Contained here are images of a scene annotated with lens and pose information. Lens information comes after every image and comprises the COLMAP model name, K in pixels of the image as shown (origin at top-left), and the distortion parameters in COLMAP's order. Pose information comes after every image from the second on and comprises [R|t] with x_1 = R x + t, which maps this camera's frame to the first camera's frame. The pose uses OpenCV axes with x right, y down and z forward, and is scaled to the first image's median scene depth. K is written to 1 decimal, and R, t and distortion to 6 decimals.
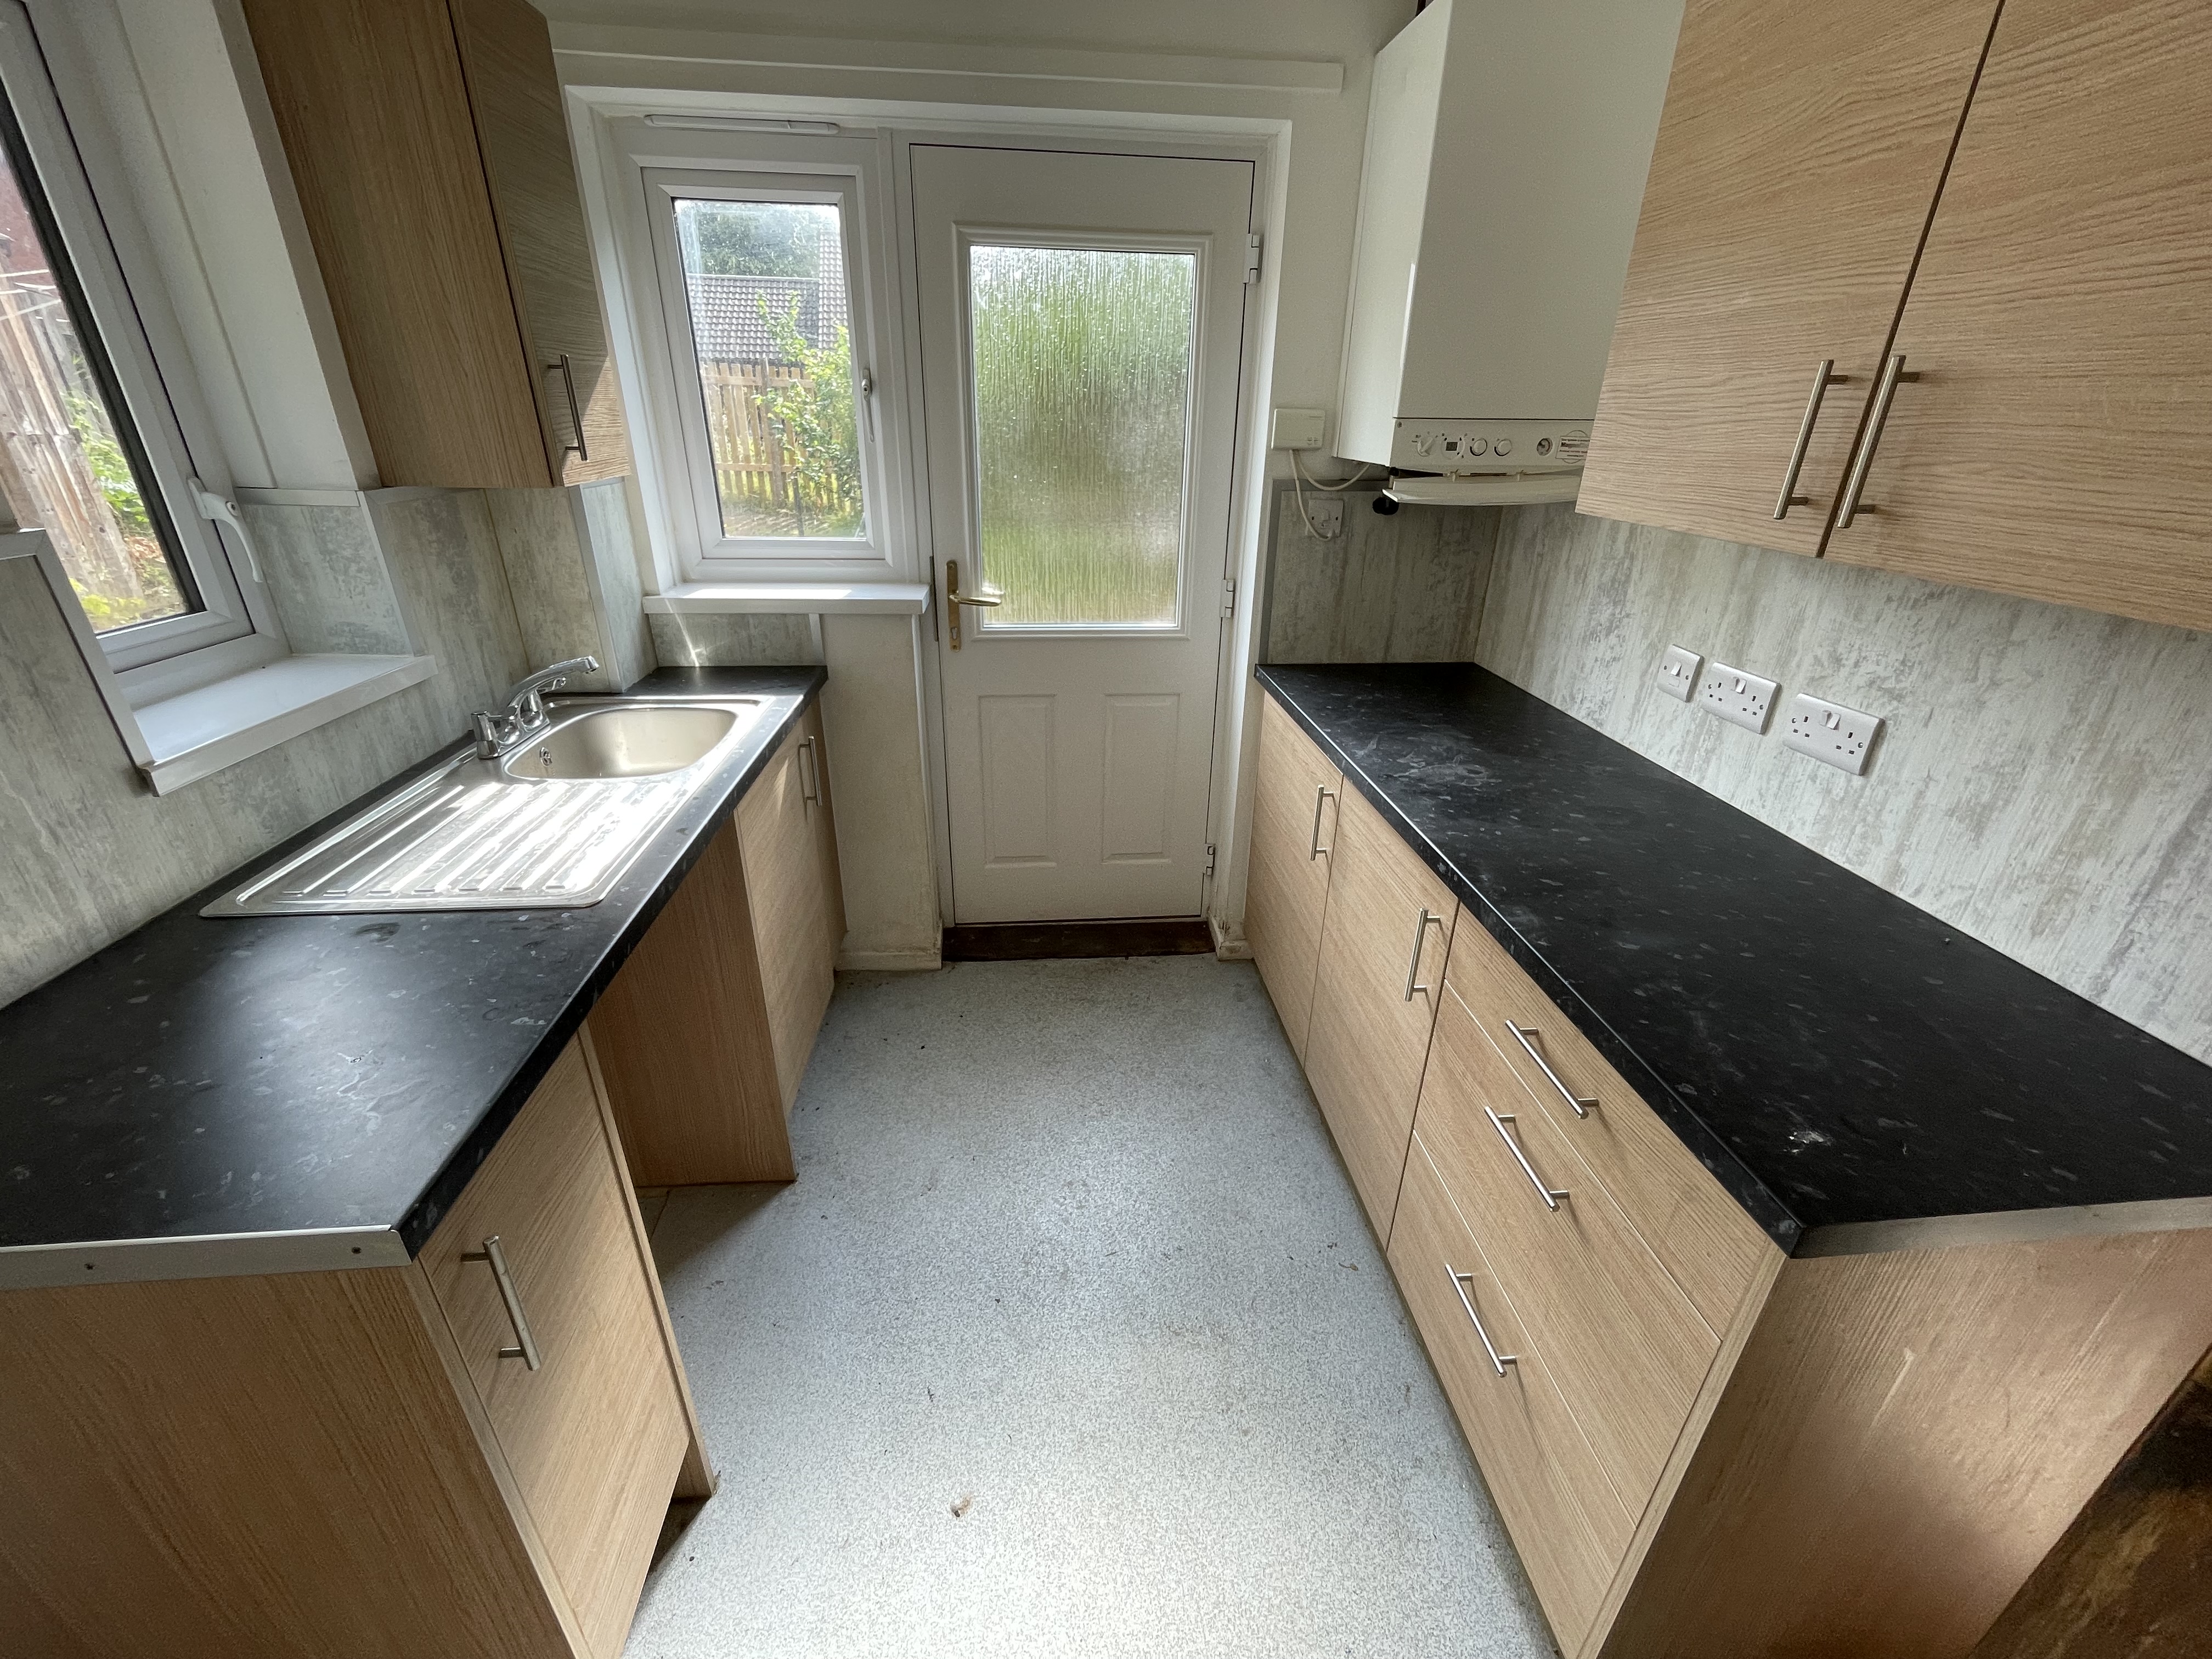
lens RADIAL K [[908.9, 0, 1106.0], [0, 908.9, 829.5], [0, 0, 1]] dist [-0.001230, -0.000218]
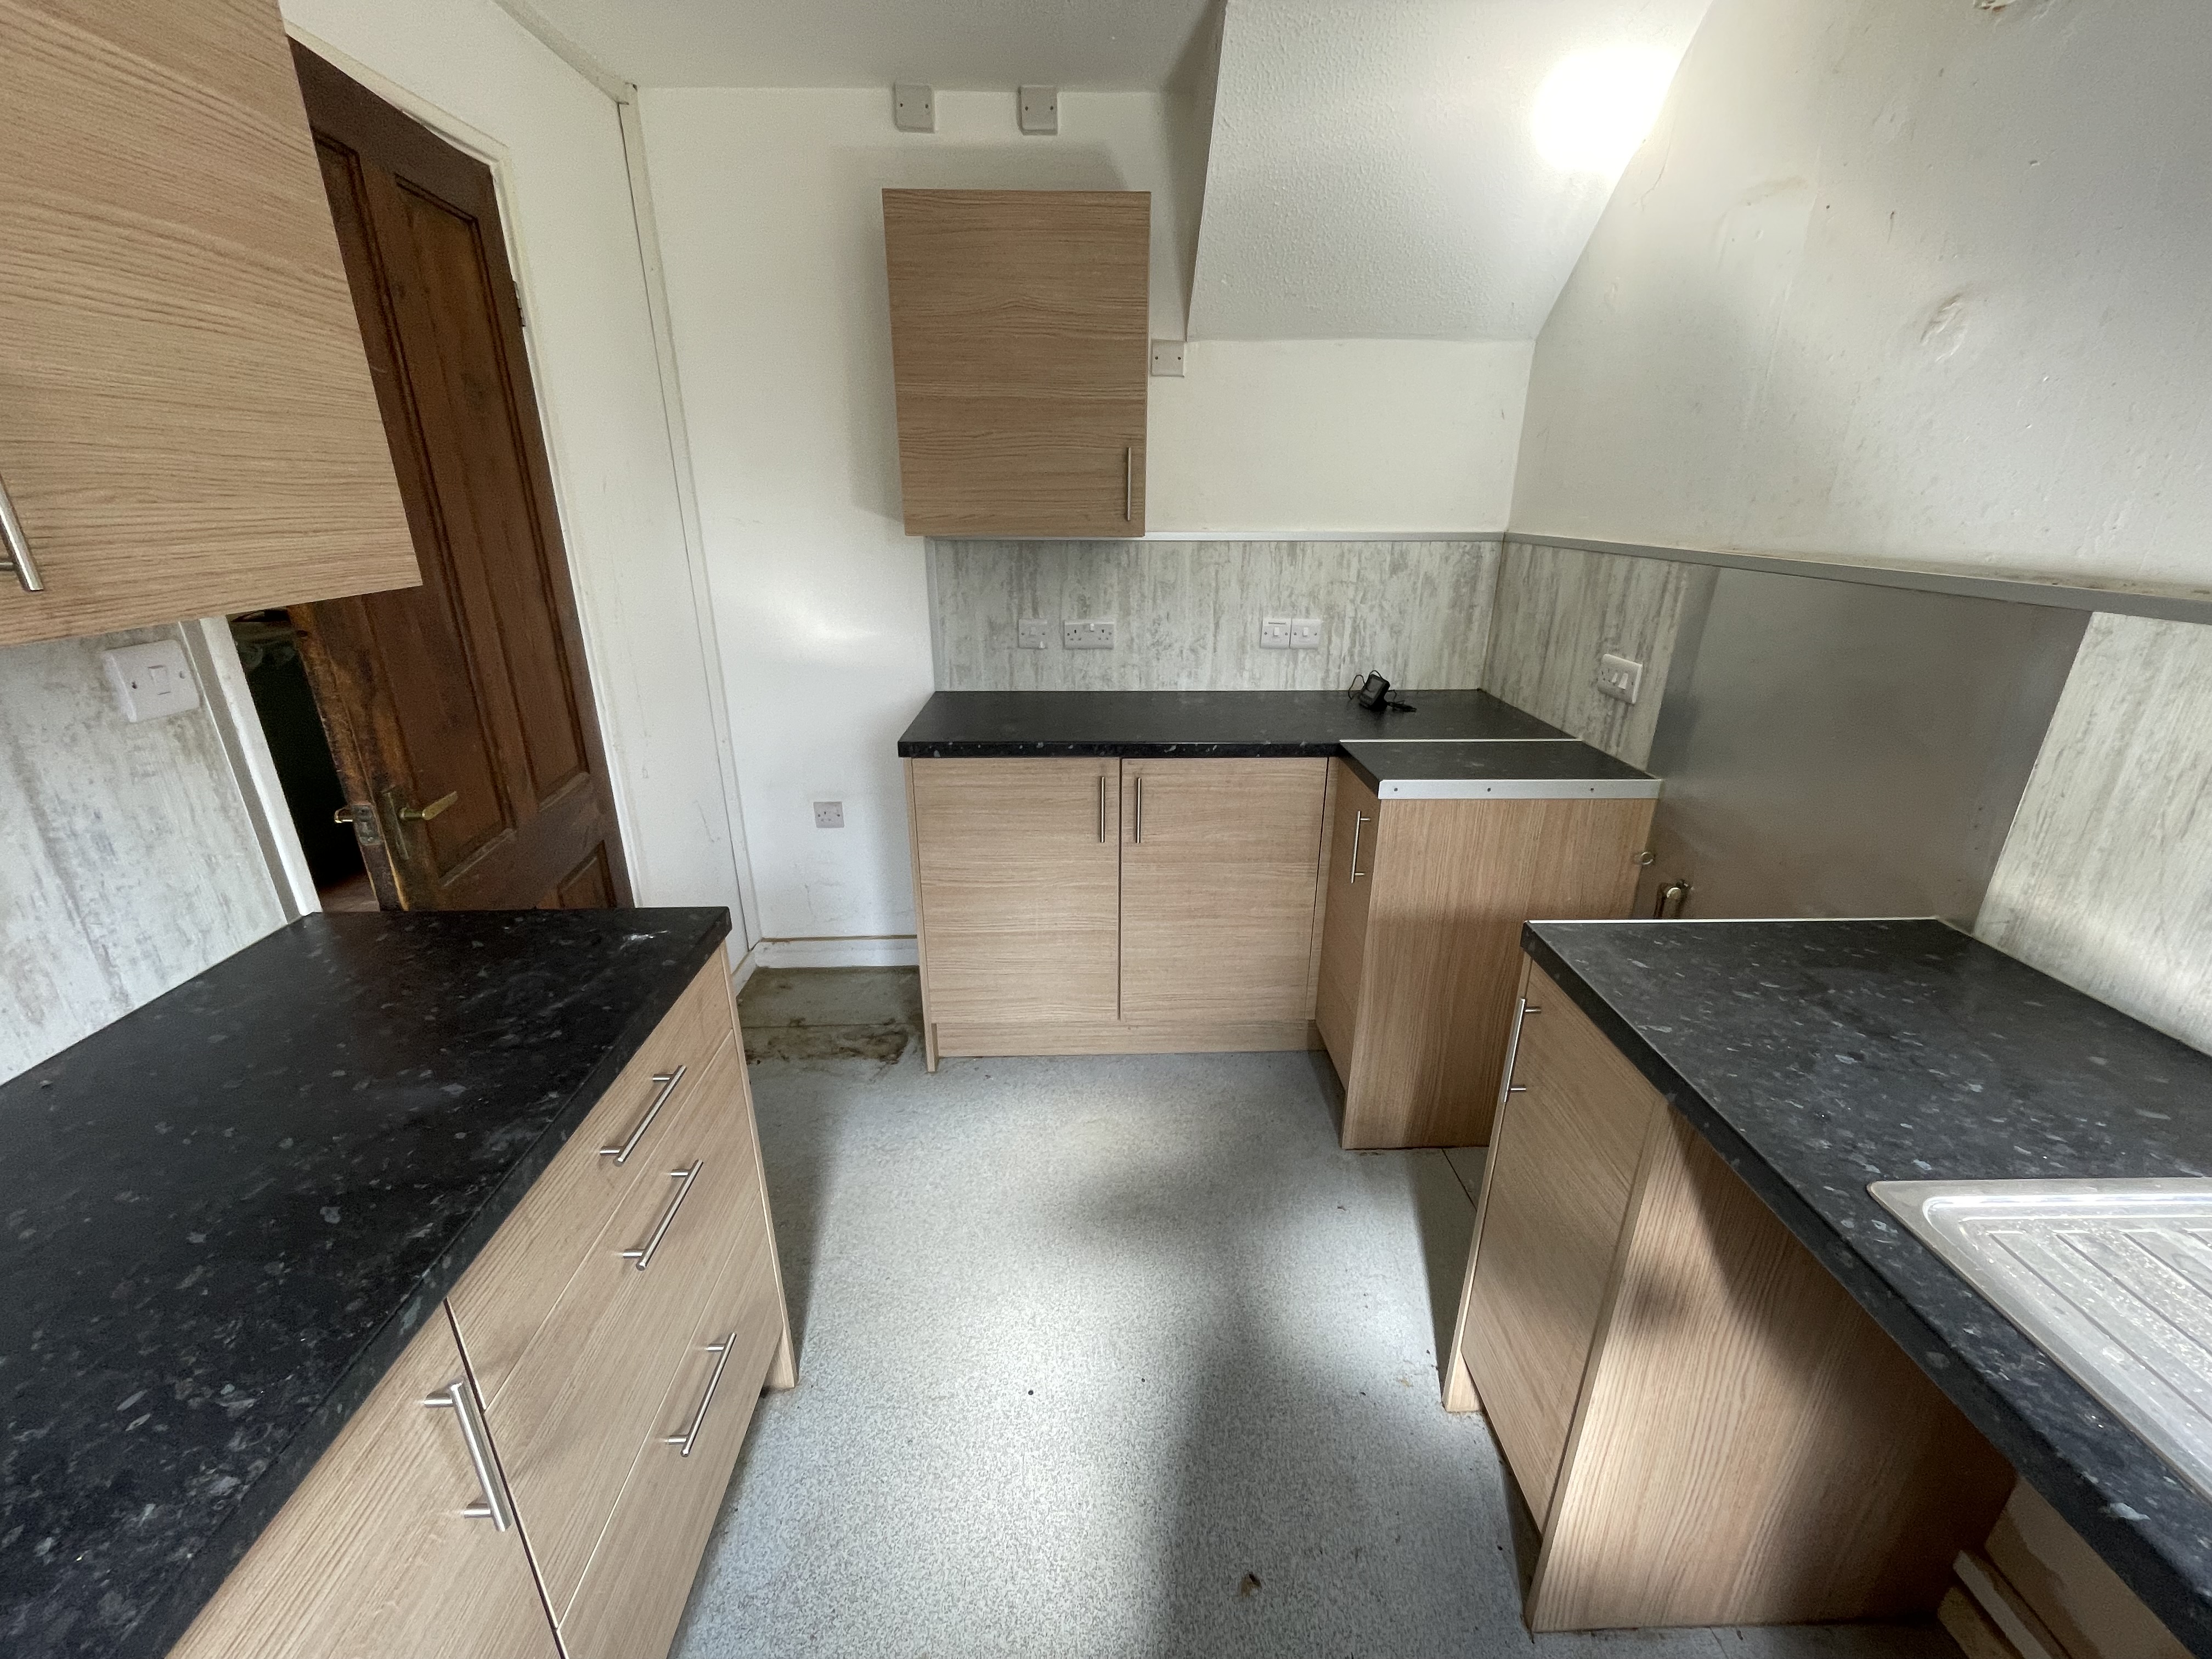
lens RADIAL K [[908.9, 0, 1106.0], [0, 908.9, 829.5], [0, 0, 1]] dist [-0.001230, -0.000218]
pose [[-0.997540, -0.041202, 0.056710, -0.040894], [0.011456, 0.702314, 0.711775, -0.662749], [-0.069155, 0.710673, -0.700115, 1.501732]]
